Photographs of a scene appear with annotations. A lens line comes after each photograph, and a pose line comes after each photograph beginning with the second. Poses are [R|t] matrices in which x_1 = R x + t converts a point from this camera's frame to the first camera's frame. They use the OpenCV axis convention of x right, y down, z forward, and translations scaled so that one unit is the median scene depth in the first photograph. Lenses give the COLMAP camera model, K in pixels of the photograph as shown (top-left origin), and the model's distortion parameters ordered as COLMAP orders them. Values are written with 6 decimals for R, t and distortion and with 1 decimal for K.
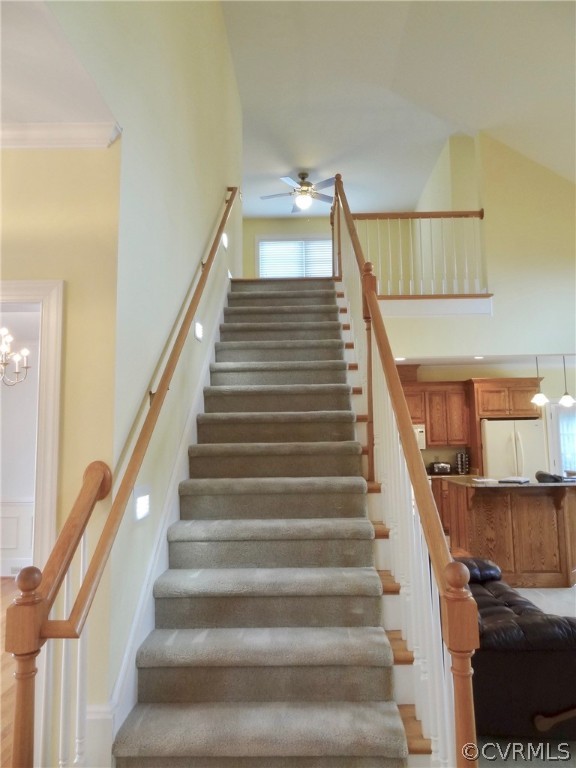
lens RADIAL K [[535.7, 0, 288.0], [0, 535.7, 384.0], [0, 0, 1]] dist [0.002899, -0.000125]
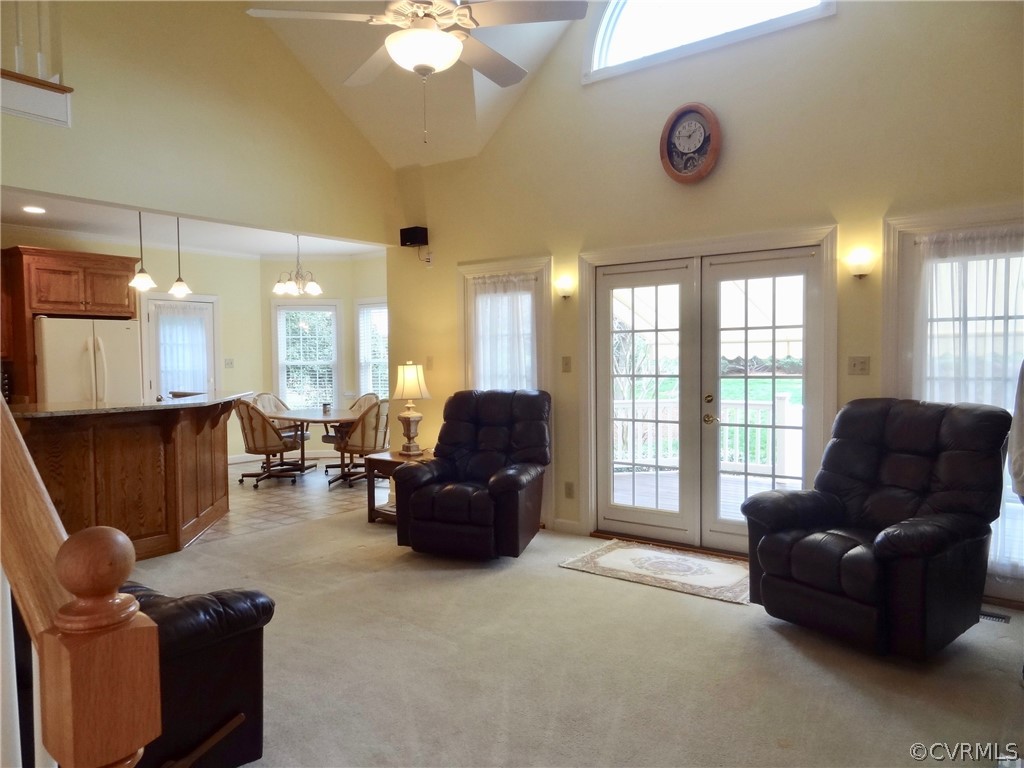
lens RADIAL K [[714.2, 0, 512.0], [0, 714.2, 389.0], [0, 0, 1]] dist [0.002899, -0.000125]
pose [[0.584165, -0.024881, 0.811253, 0.019293], [-0.085392, 0.992099, 0.091916, 0.035148], [-0.807130, -0.122969, 0.577425, 0.103535]]
